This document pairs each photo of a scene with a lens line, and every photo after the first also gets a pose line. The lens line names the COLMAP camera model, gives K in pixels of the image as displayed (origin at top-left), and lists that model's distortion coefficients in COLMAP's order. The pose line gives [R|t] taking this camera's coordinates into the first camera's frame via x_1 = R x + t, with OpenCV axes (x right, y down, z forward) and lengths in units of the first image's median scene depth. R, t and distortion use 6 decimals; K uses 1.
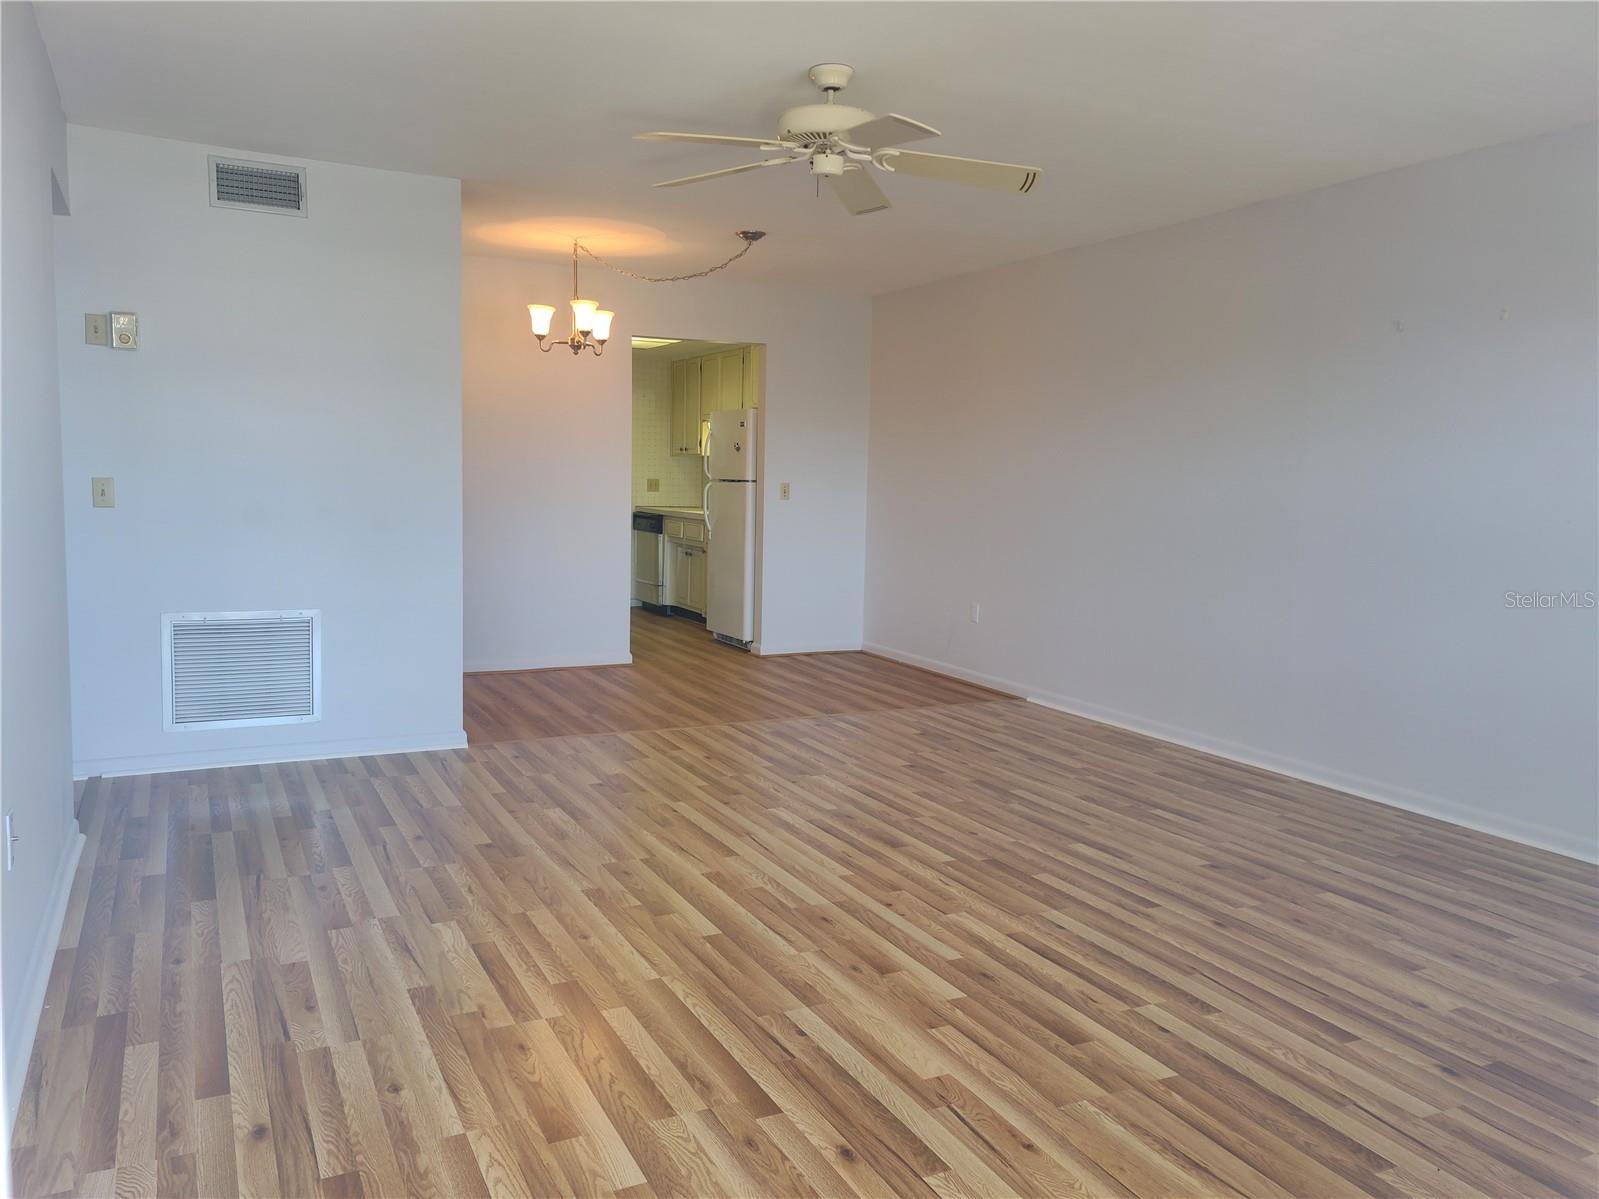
lens RADIAL K [[1216.3, 0, 763.3], [0, 1216.3, 605.5], [0, 0, 1]] dist [0.083525, -0.069054]
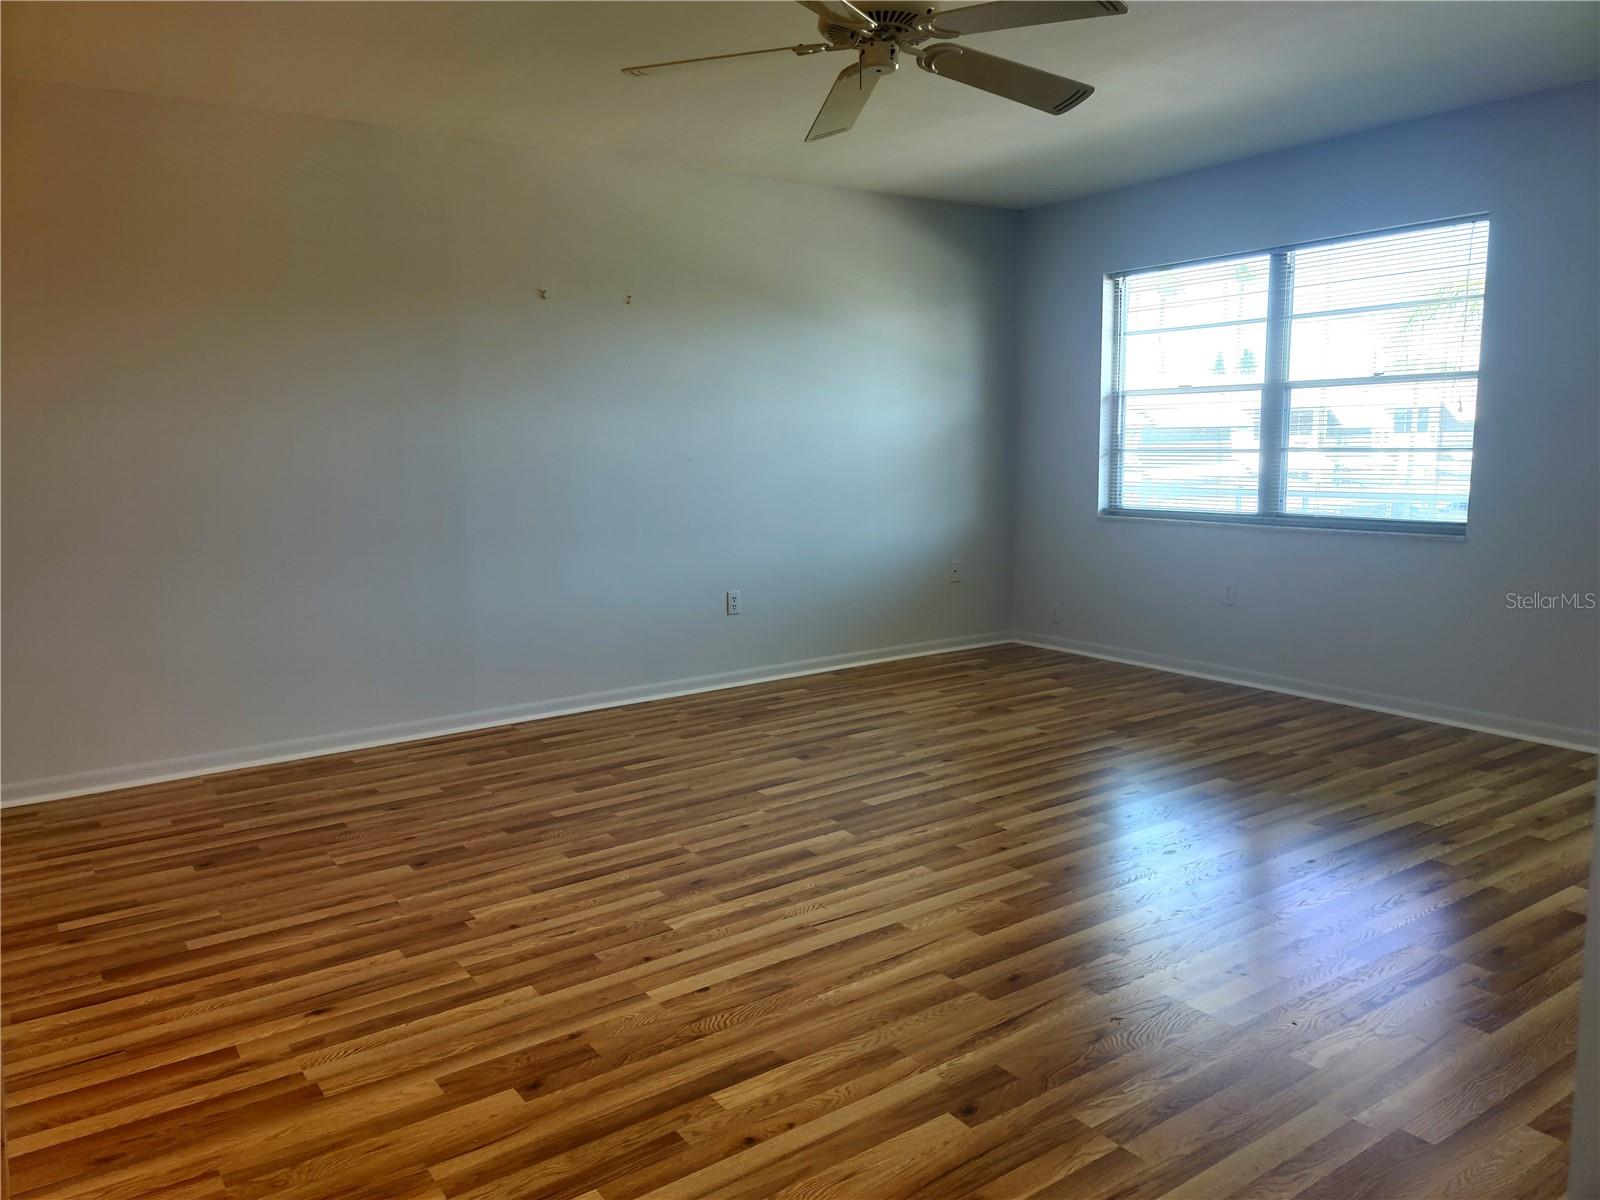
lens RADIAL K [[1192.4, 0, 811.3], [0, 1192.4, 602.6], [0, 0, 1]] dist [0.076749, -0.072520]
pose [[-0.180984, -0.163837, 0.969743, -0.778884], [0.118823, 0.975161, 0.186928, -0.158547], [-0.976282, 0.149059, -0.157021, 1.228564]]
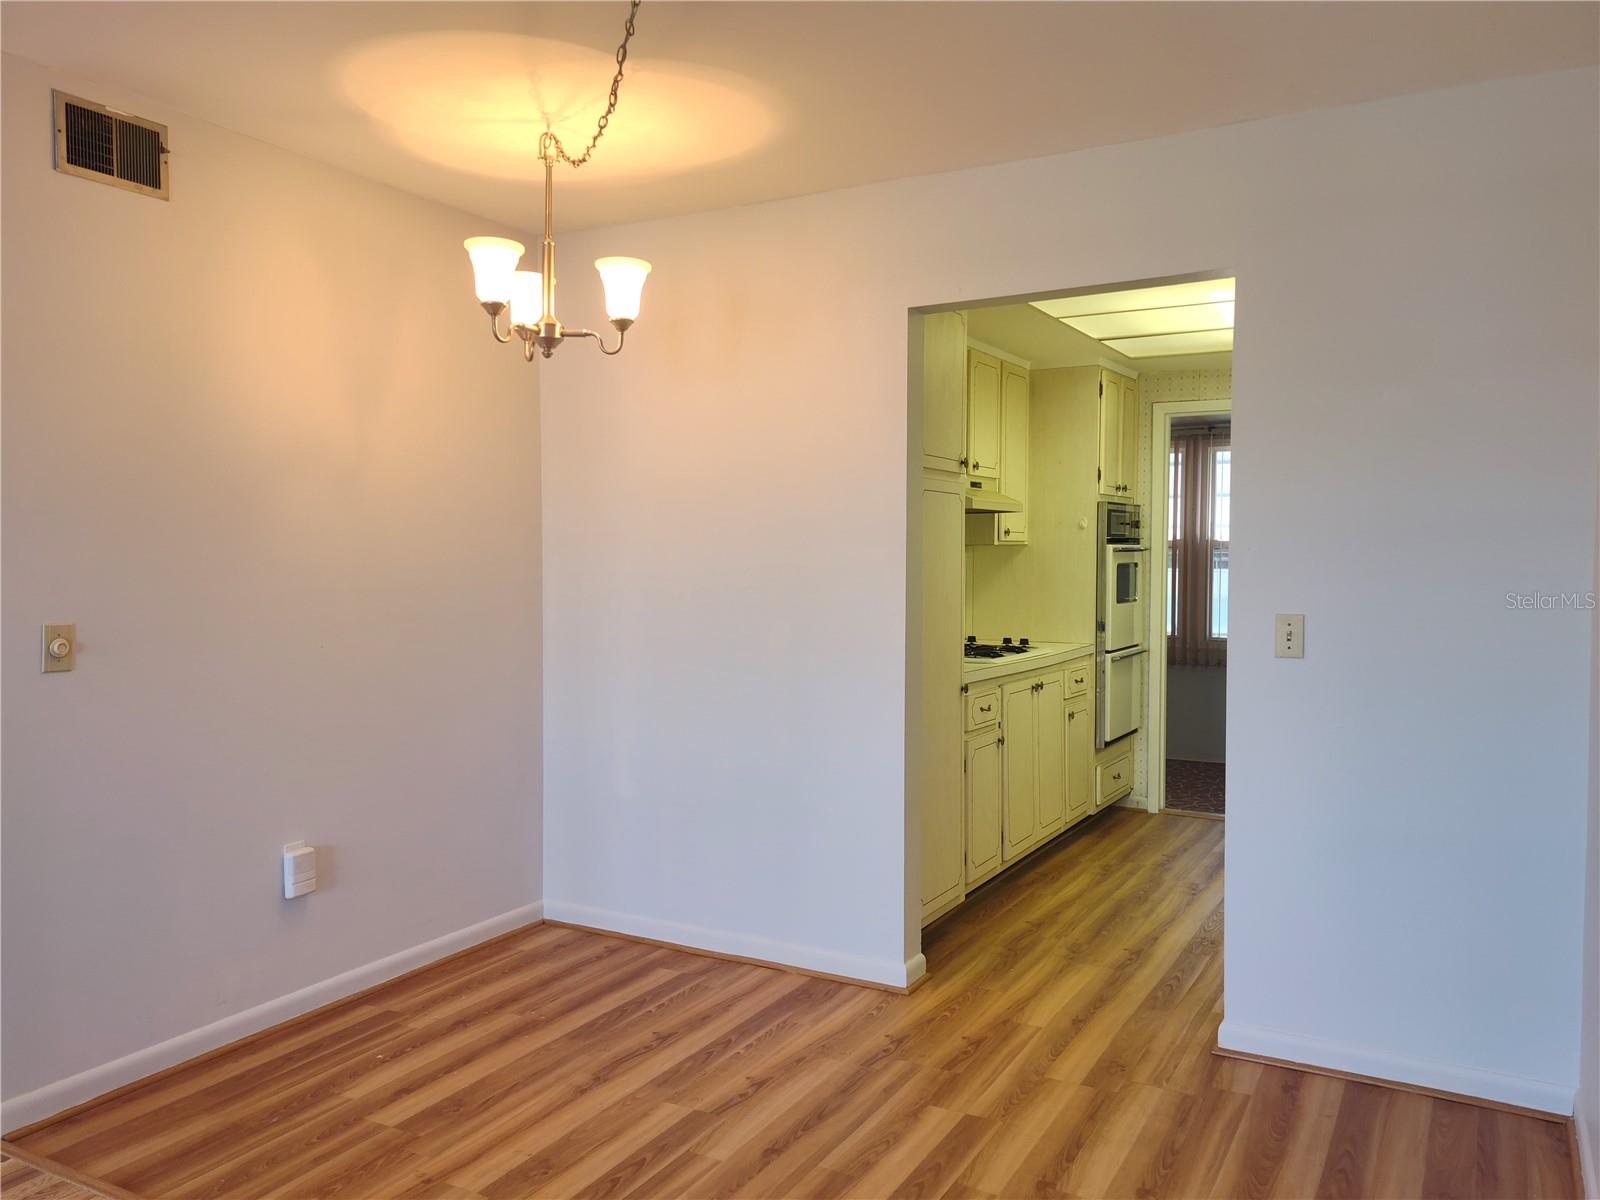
lens RADIAL K [[1178.2, 0, 800.0], [0, 1178.2, 600.0], [0, 0, 1]] dist [0.085543, -0.062995]
pose [[0.570808, 0.013848, -0.820967, 0.521565], [-0.079296, 0.996114, -0.038332, -0.171131], [0.817246, 0.086980, 0.569688, 1.434397]]
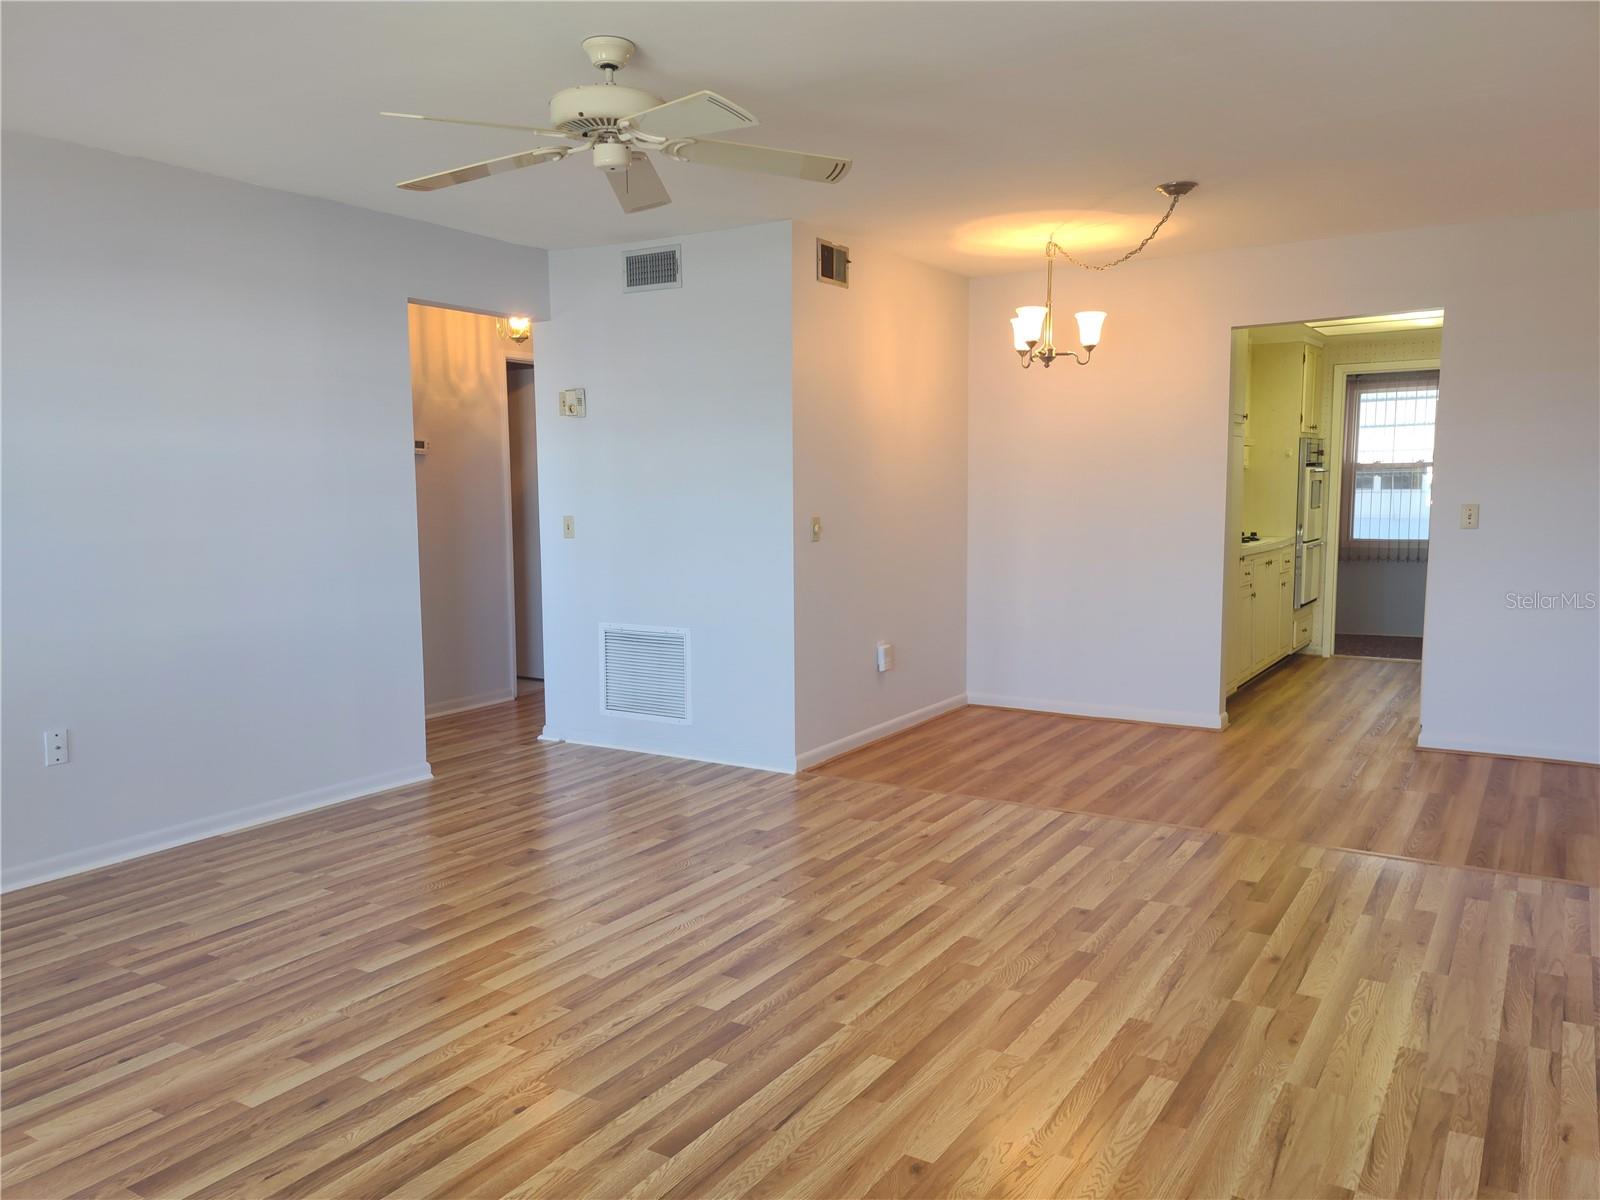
lens RADIAL K [[1192.0, 0, 783.9], [0, 1192.0, 613.3], [0, 0, 1]] dist [0.070567, -0.057435]
pose [[0.533947, 0.066030, -0.842936, 0.859221], [-0.070702, 0.996941, 0.033308, -0.074400], [0.842557, 0.041812, 0.536982, 0.663050]]
